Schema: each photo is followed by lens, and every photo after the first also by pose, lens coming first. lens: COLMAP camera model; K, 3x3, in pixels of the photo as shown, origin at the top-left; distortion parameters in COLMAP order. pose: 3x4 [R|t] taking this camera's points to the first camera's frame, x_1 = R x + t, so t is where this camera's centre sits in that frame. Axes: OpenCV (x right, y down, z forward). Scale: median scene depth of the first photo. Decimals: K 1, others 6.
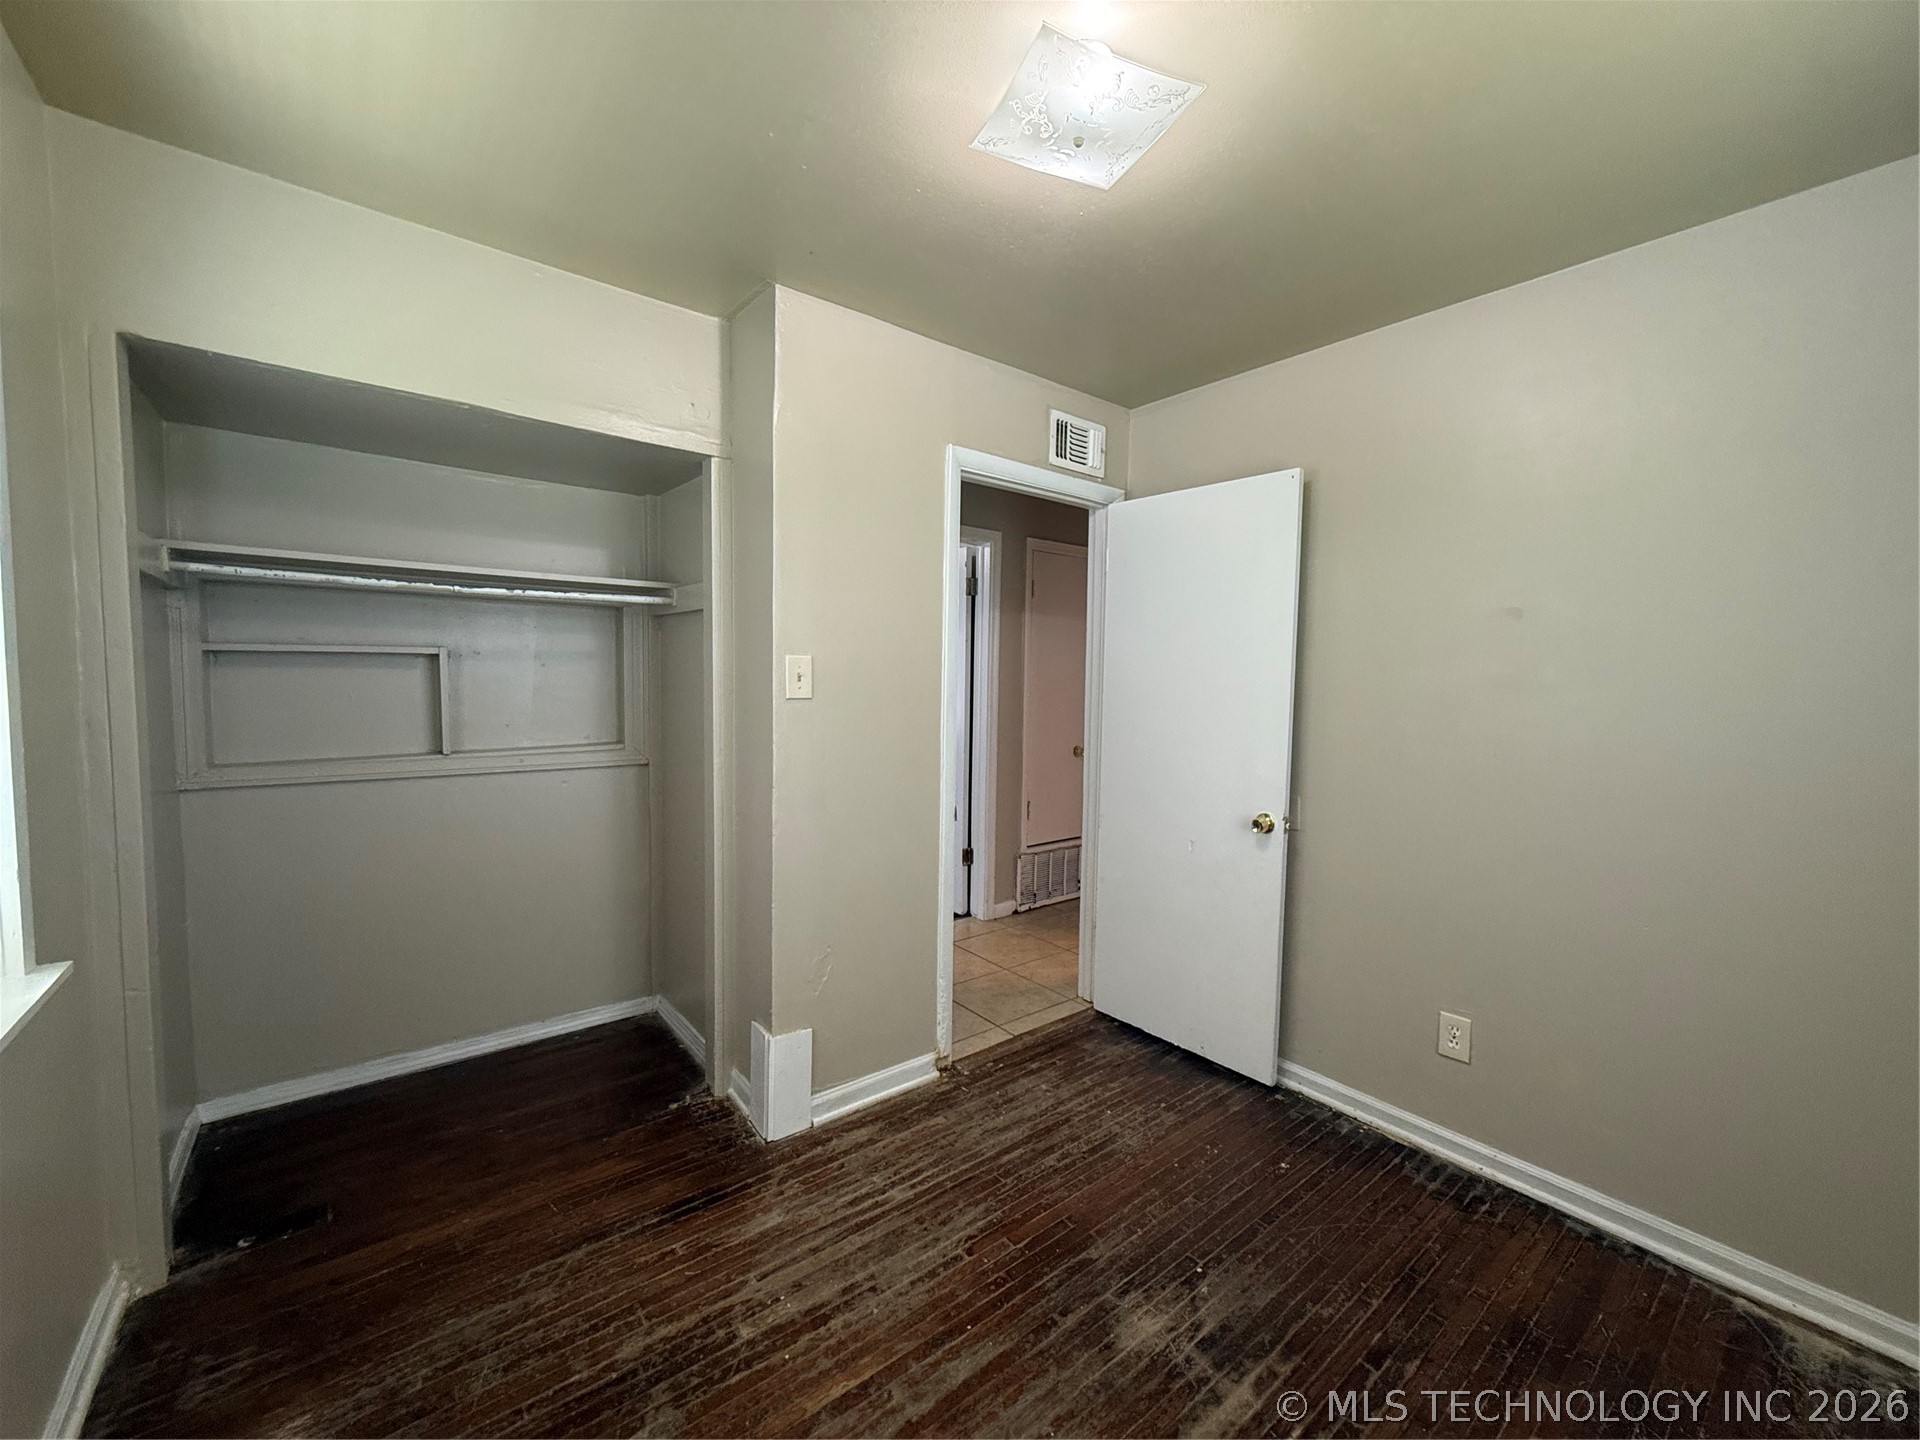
lens RADIAL K [[768.2, 0, 974.3], [0, 768.2, 723.0], [0, 0, 1]] dist [0.000212, 0.000129]
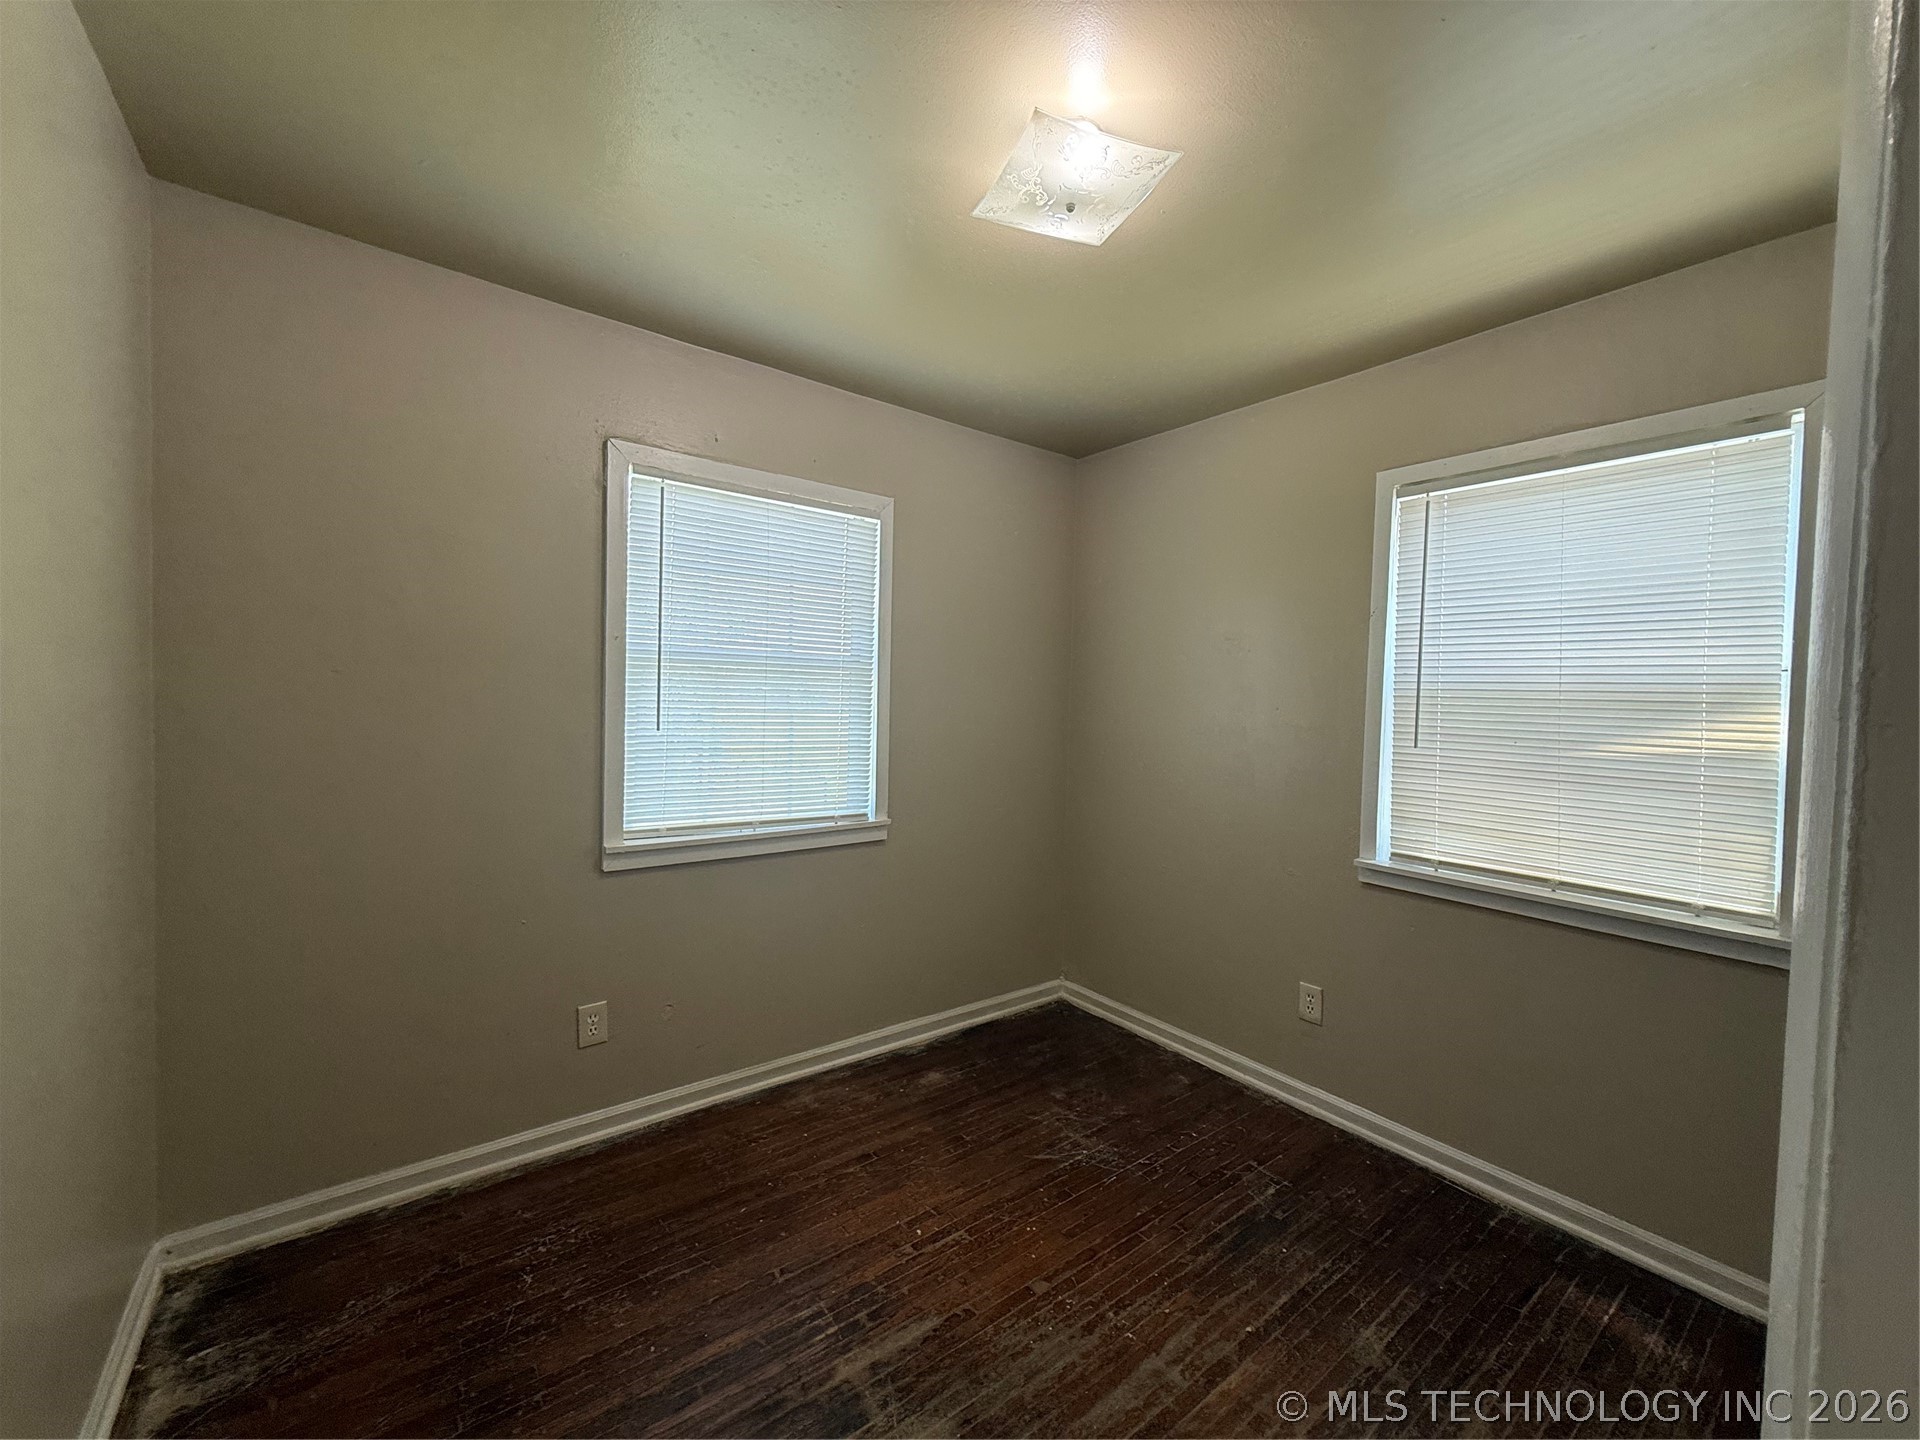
lens RADIAL K [[768.2, 0, 974.3], [0, 768.2, 723.0], [0, 0, 1]] dist [0.000212, 0.000129]
pose [[-0.998855, -0.045284, 0.015449, 0.199189], [-0.043661, 0.994725, 0.092817, -0.105020], [-0.019570, 0.092036, -0.995563, 1.942285]]
